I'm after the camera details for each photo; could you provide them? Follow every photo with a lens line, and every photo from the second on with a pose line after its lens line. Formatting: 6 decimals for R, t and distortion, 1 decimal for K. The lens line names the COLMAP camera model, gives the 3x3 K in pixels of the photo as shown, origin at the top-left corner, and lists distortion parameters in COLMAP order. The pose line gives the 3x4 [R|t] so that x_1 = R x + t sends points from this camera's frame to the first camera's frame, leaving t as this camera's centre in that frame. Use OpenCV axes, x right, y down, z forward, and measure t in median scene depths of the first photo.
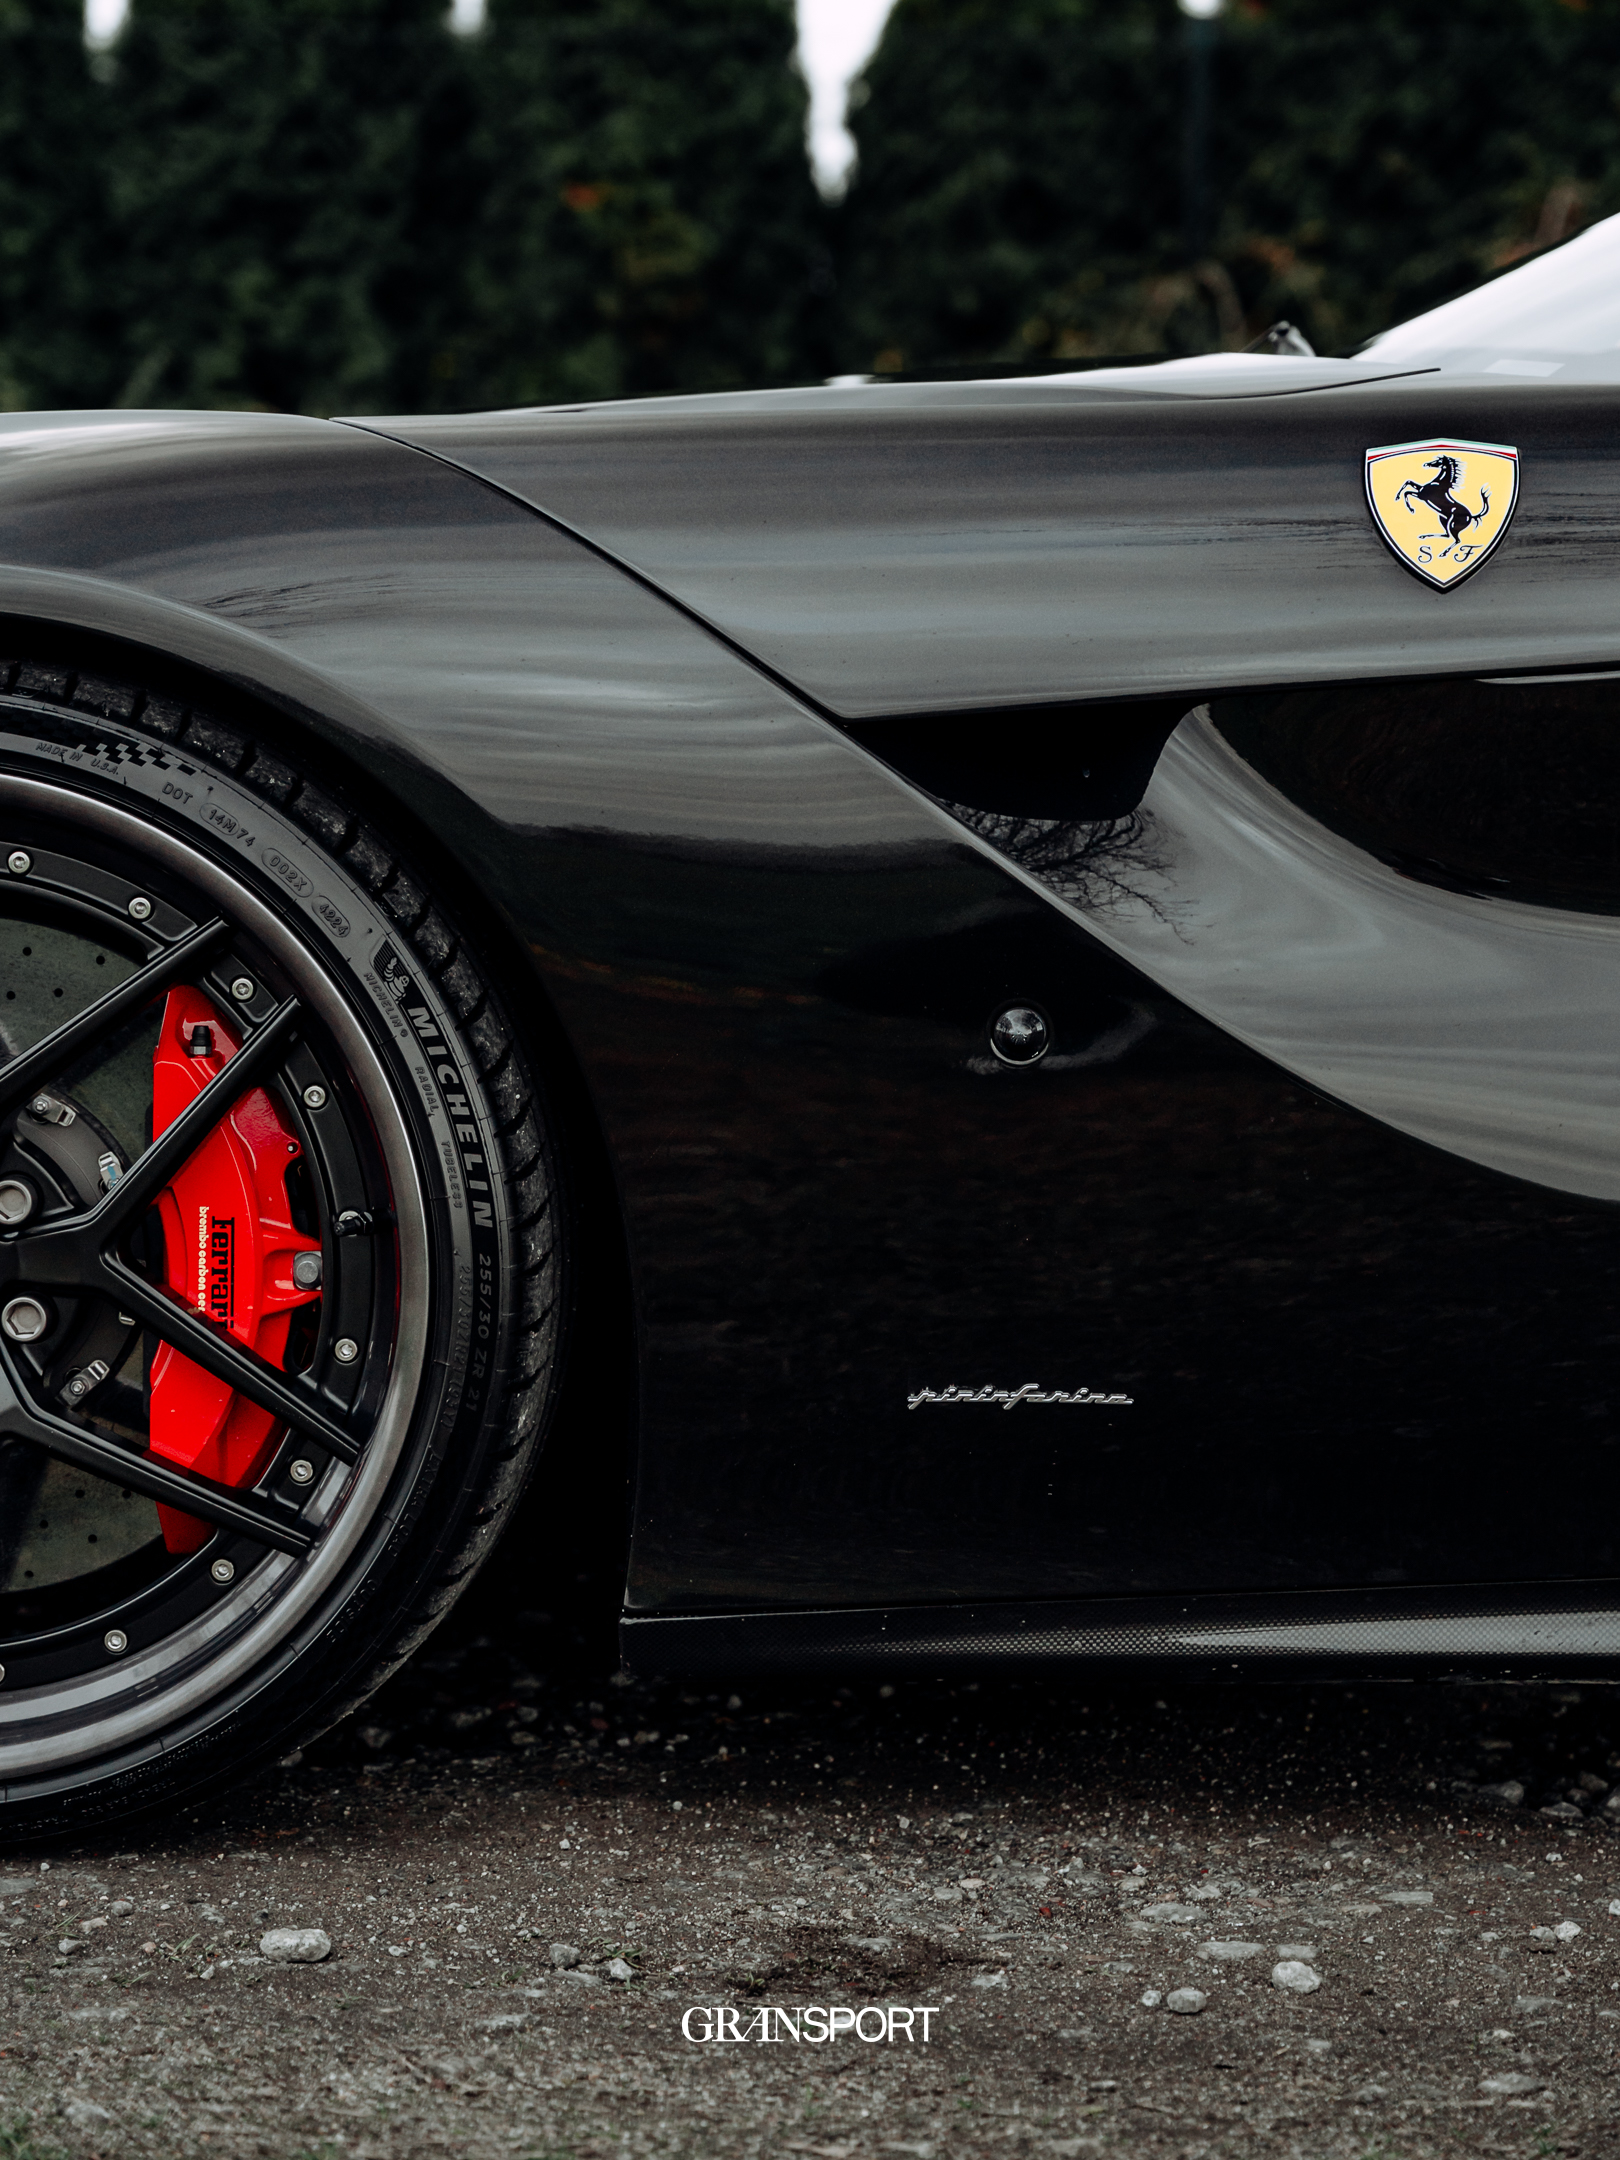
lens RADIAL K [[4404.9, 0, 811.1], [0, 4404.9, 1080.6], [0, 0, 1]] dist [0.057834, 0.000000]
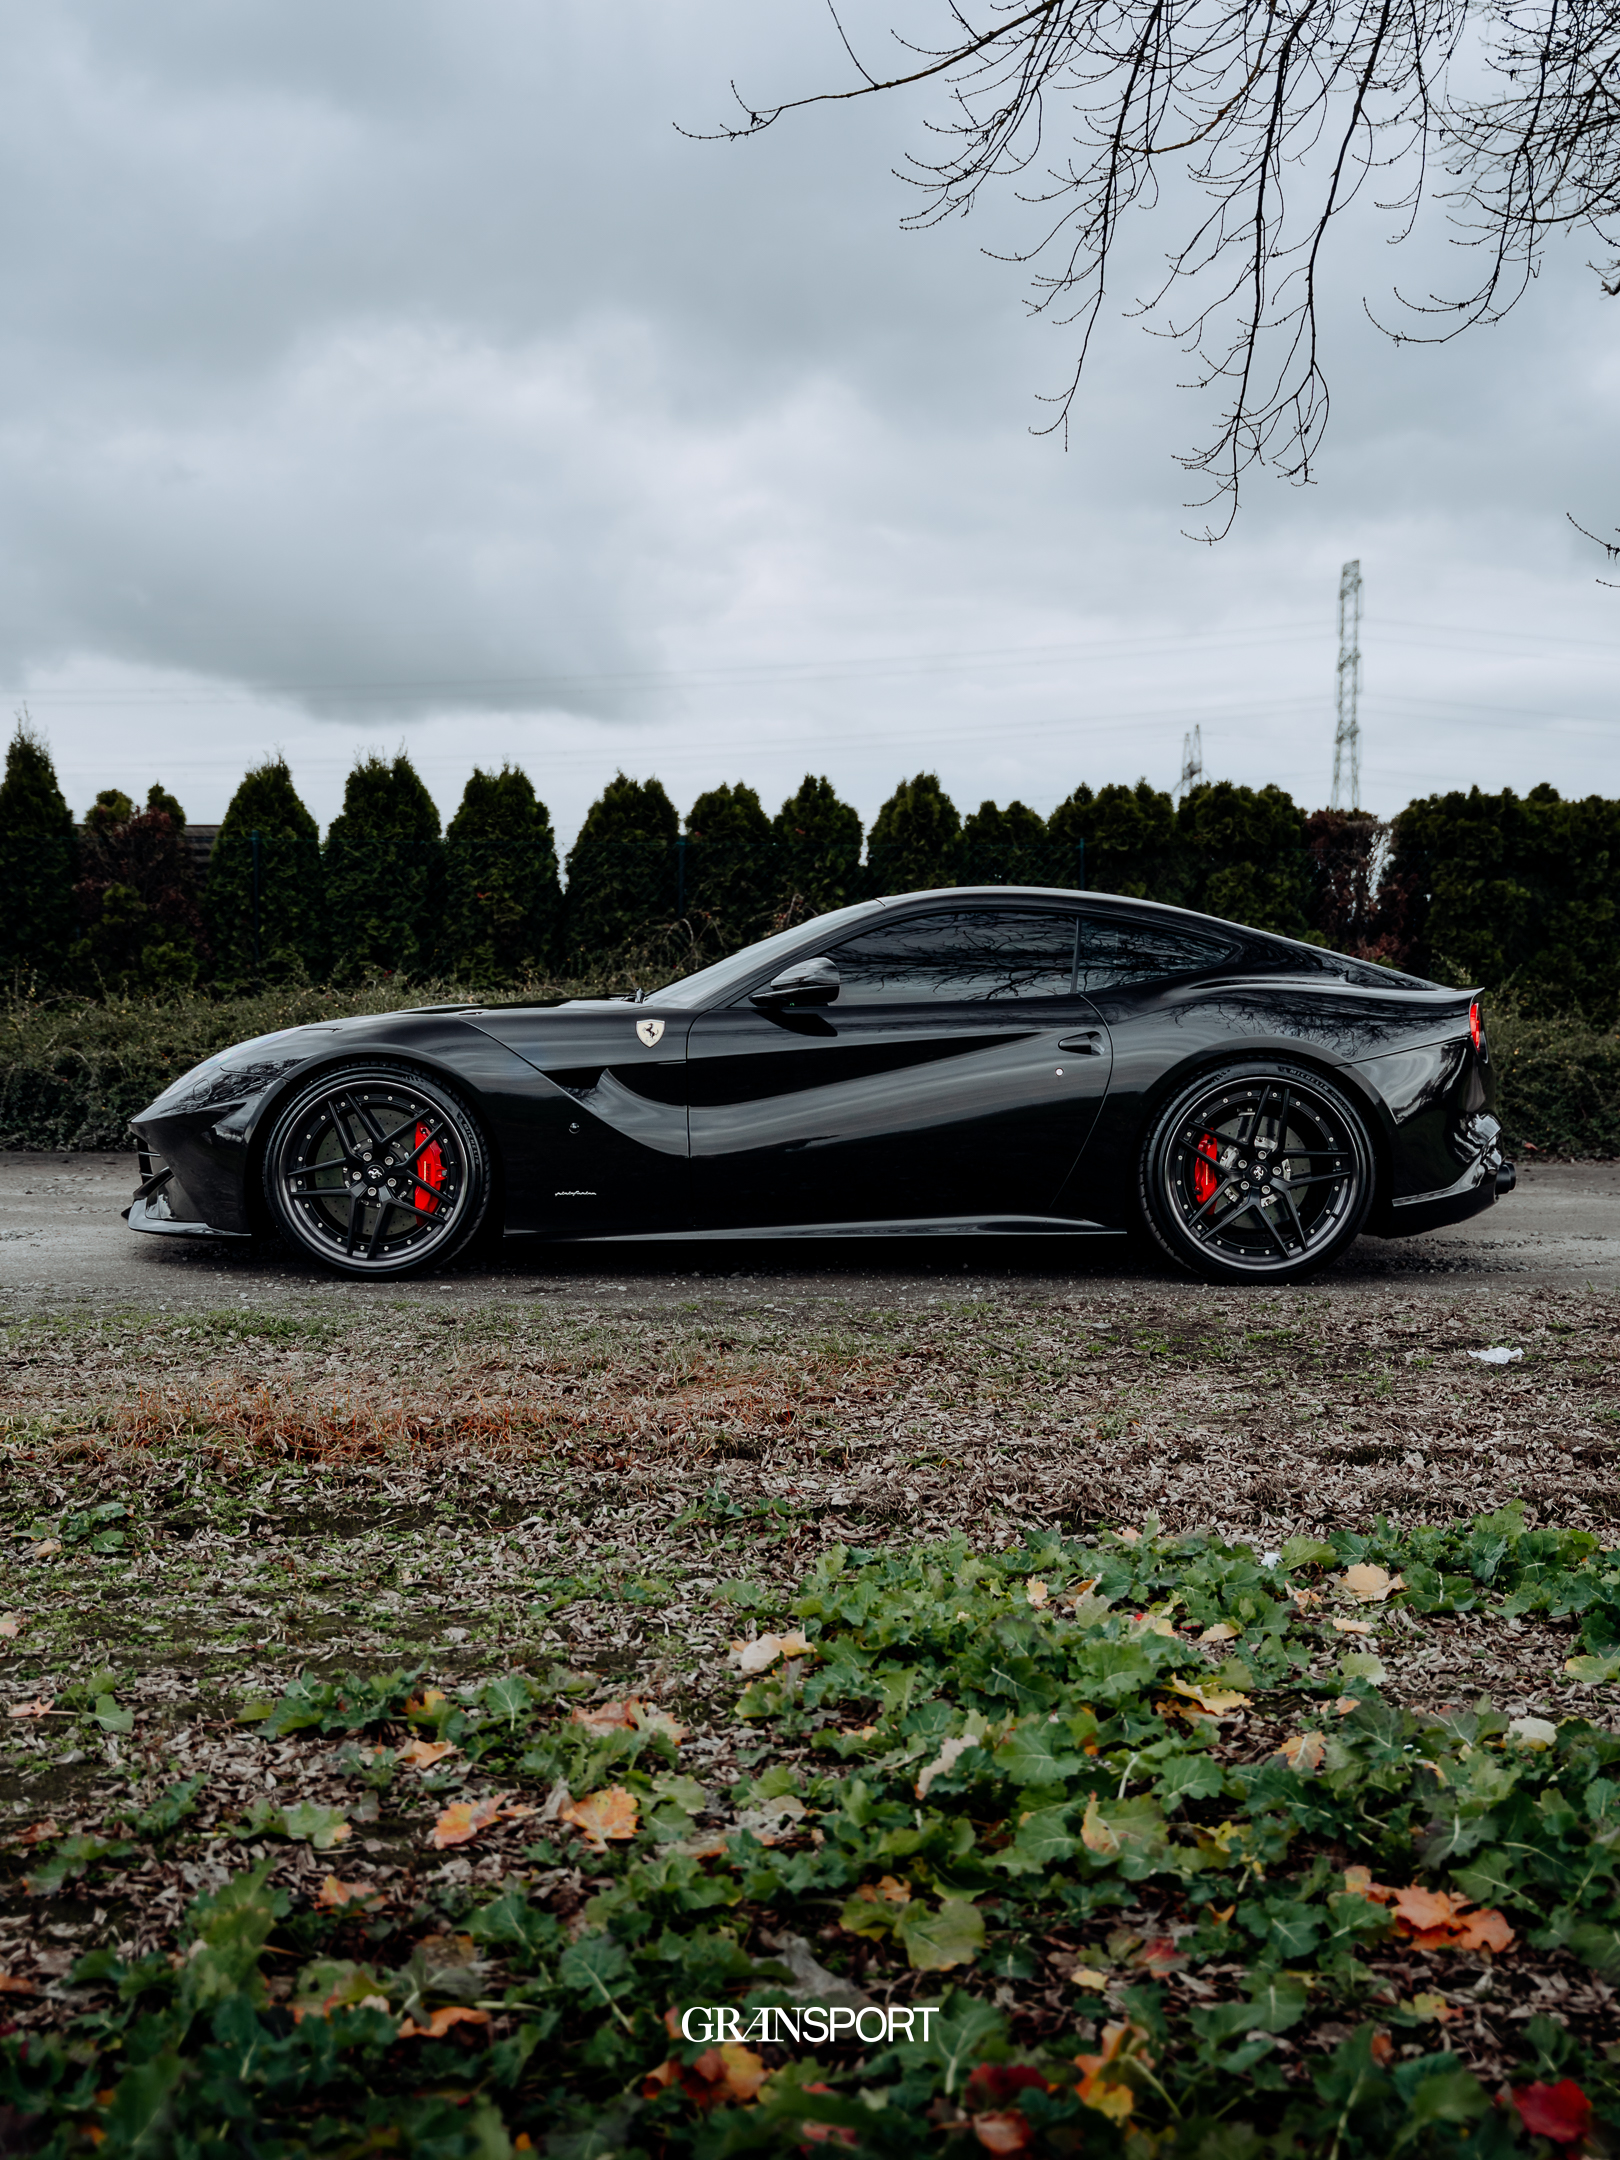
lens RADIAL K [[2076.7, 0, 810.2], [0, 2076.7, 1076.1], [0, 0, 1]] dist [0.002015, 0.000000]
pose [[0.993738, -0.010169, 0.111269, 0.050359], [0.017962, 0.997437, -0.069265, 0.109399], [-0.110280, 0.070830, 0.991374, -1.600247]]
